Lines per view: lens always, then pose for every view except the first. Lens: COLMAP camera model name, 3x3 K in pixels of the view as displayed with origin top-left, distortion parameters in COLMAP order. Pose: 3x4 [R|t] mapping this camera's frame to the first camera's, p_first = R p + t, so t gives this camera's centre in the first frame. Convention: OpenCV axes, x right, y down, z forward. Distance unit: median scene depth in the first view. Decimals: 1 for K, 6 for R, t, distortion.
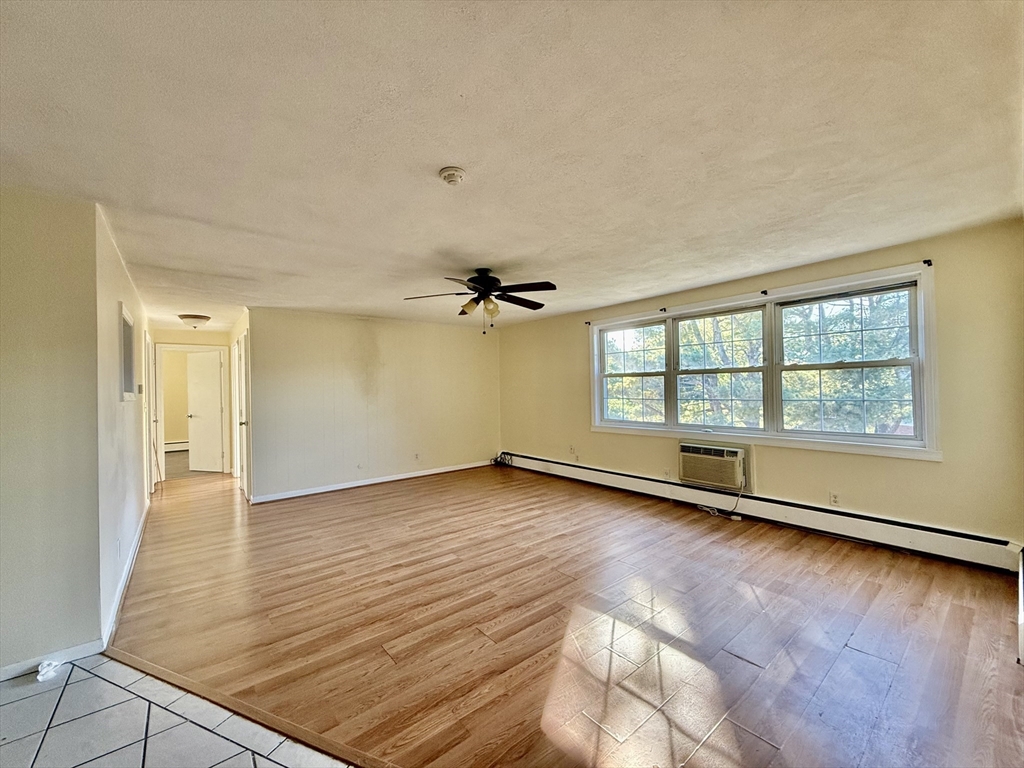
lens RADIAL K [[408.1, 0, 509.6], [0, 408.1, 385.6], [0, 0, 1]] dist [-0.000394, -0.000052]
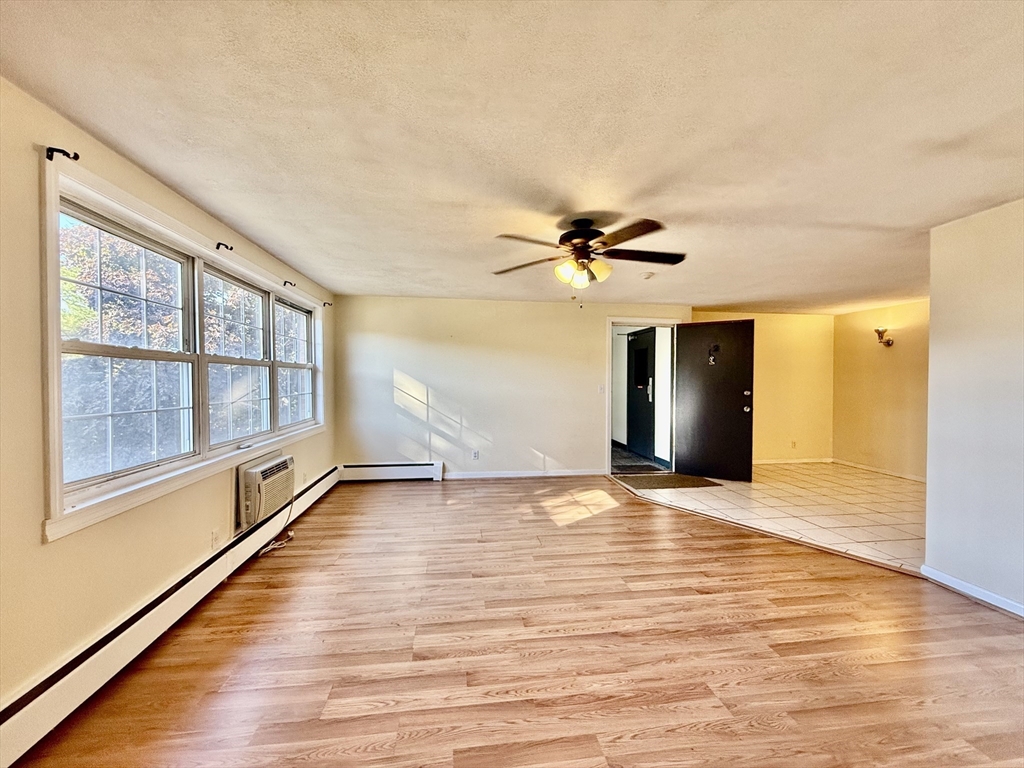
lens RADIAL K [[408.1, 0, 509.6], [0, 408.1, 385.6], [0, 0, 1]] dist [-0.000394, -0.000052]
pose [[-0.852190, 0.008976, 0.523156, -0.348075], [0.011071, 0.999938, 0.000878, 0.016950], [-0.523116, 0.006540, -0.852236, 1.760323]]
